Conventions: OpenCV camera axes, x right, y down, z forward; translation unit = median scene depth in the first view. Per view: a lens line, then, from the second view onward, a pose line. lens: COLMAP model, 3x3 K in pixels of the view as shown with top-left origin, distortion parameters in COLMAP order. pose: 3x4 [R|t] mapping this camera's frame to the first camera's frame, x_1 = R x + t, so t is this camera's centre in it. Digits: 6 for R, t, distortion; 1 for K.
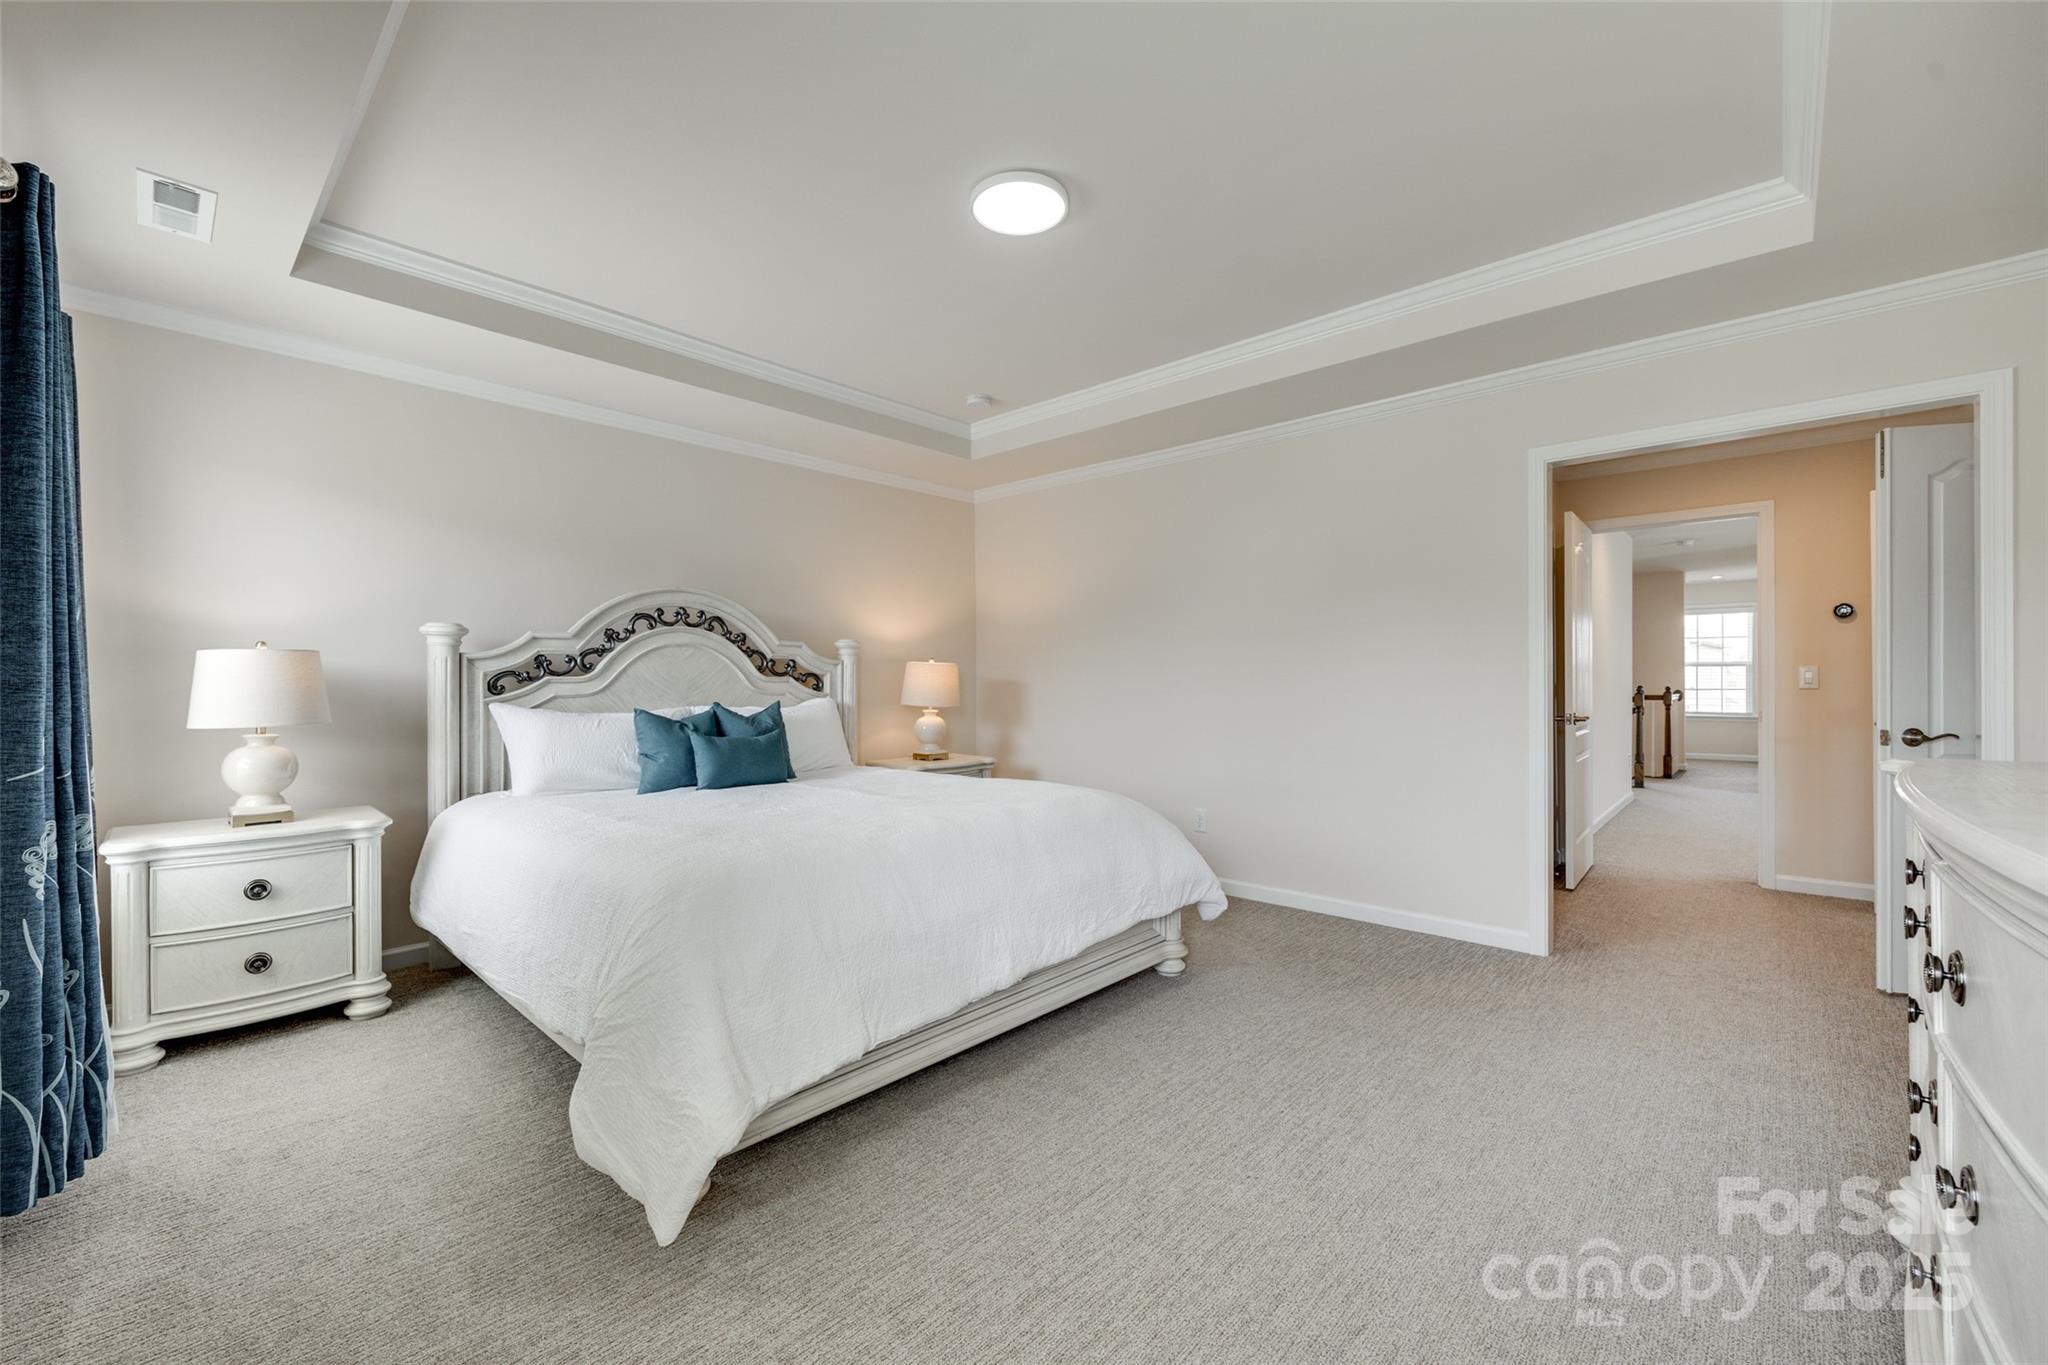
lens RADIAL K [[830.0, 0, 1020.9], [0, 830.0, 684.3], [0, 0, 1]] dist [-0.002253, -0.000154]
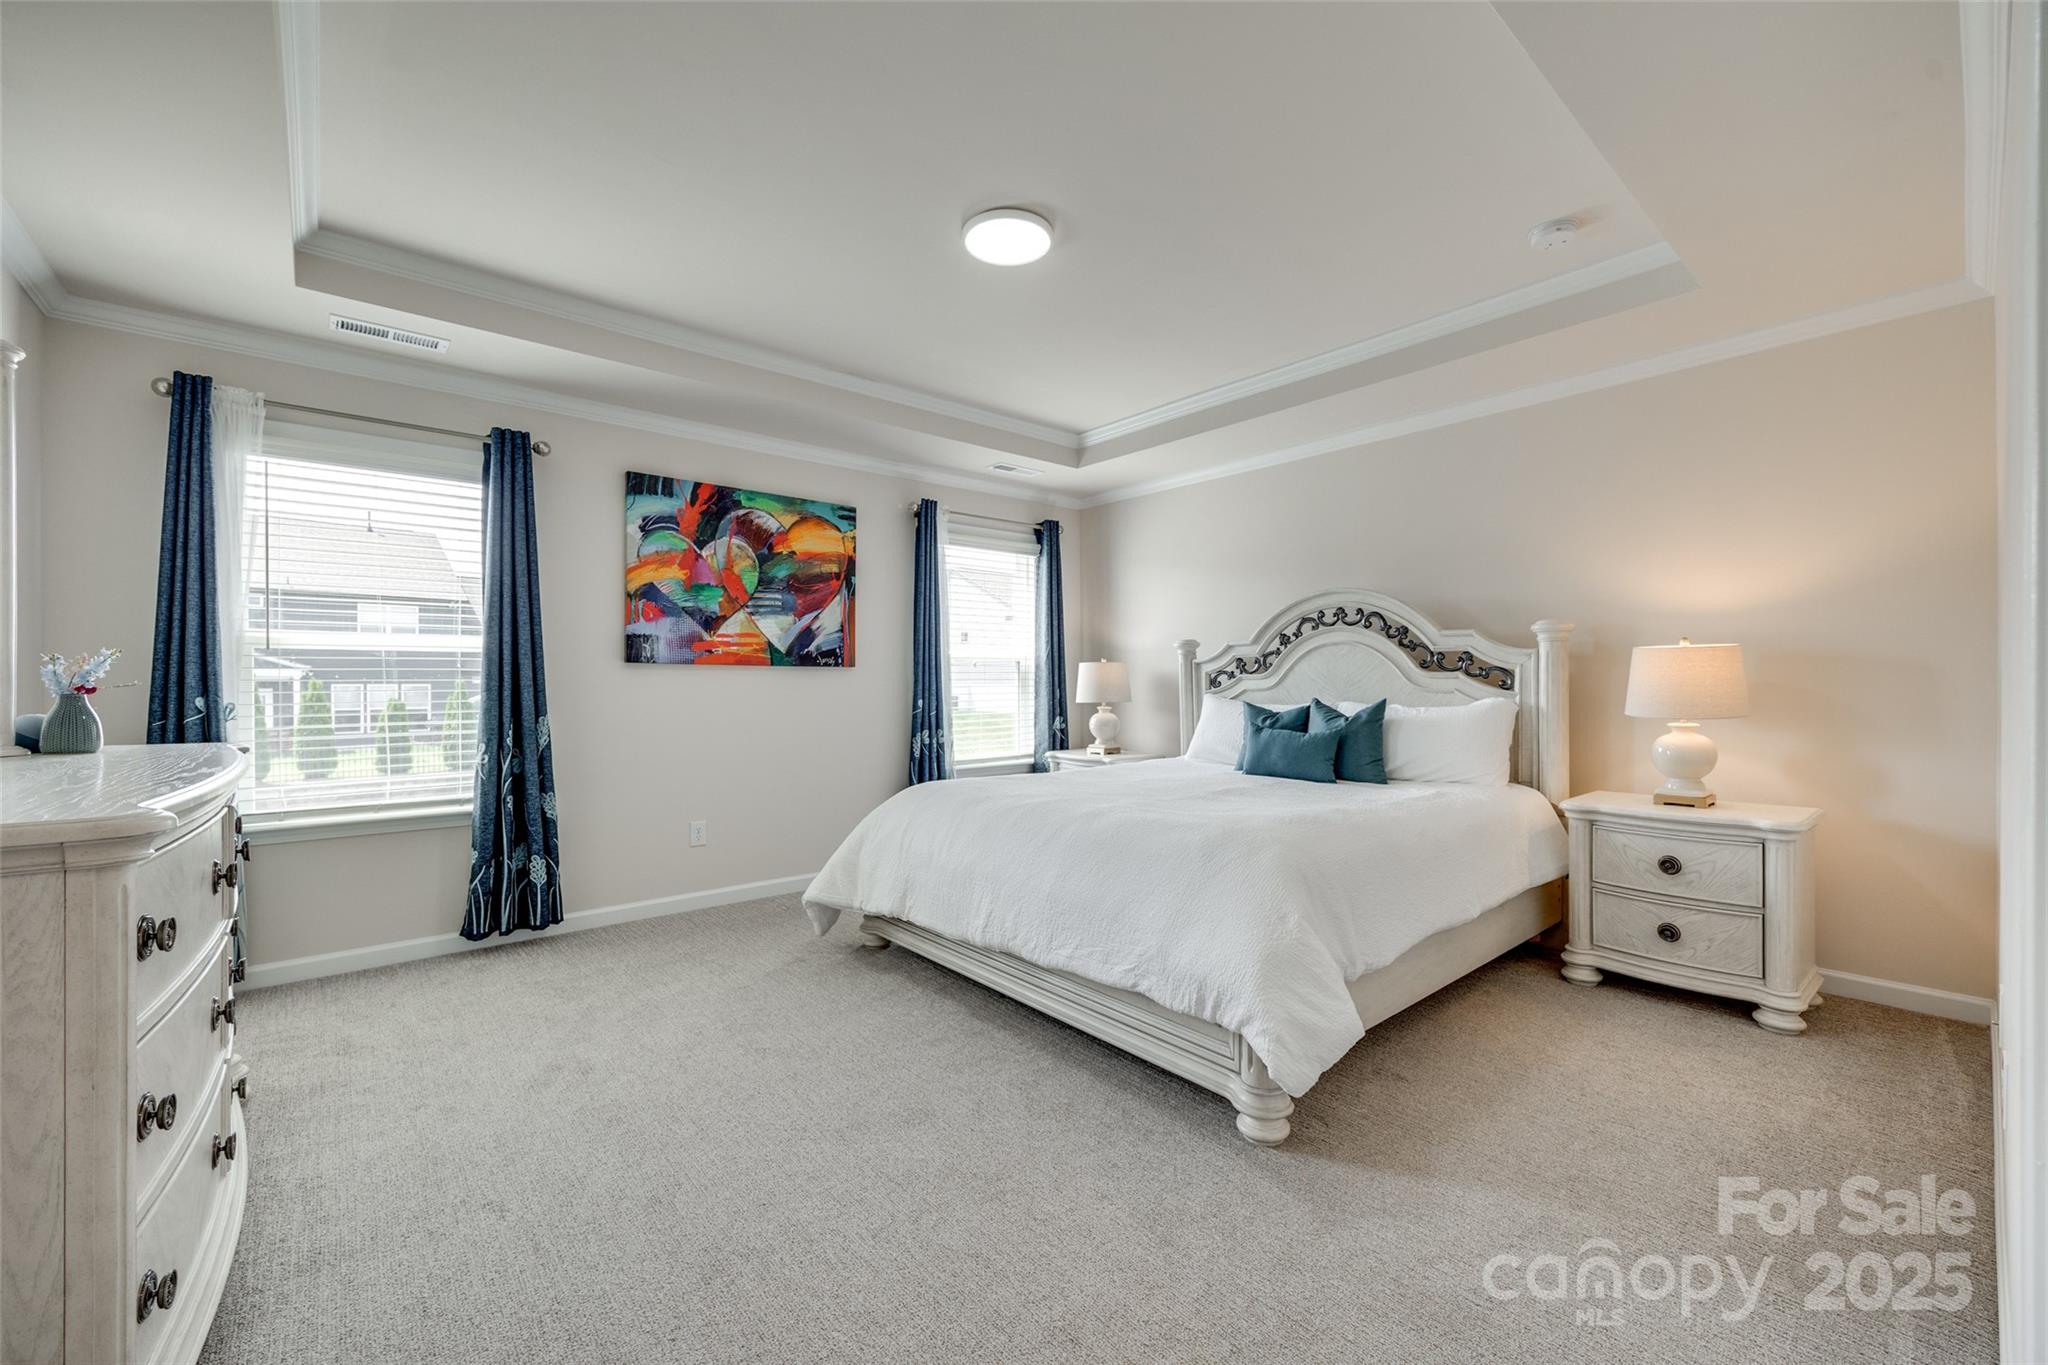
lens RADIAL K [[830.0, 0, 1018.9], [0, 830.0, 679.4], [0, 0, 1]] dist [-0.002253, -0.000154]
pose [[-0.125827, 0.004730, -0.992041, 0.664507], [0.001891, 0.999988, 0.004528, -0.007007], [0.992050, -0.001307, -0.125835, 0.709650]]
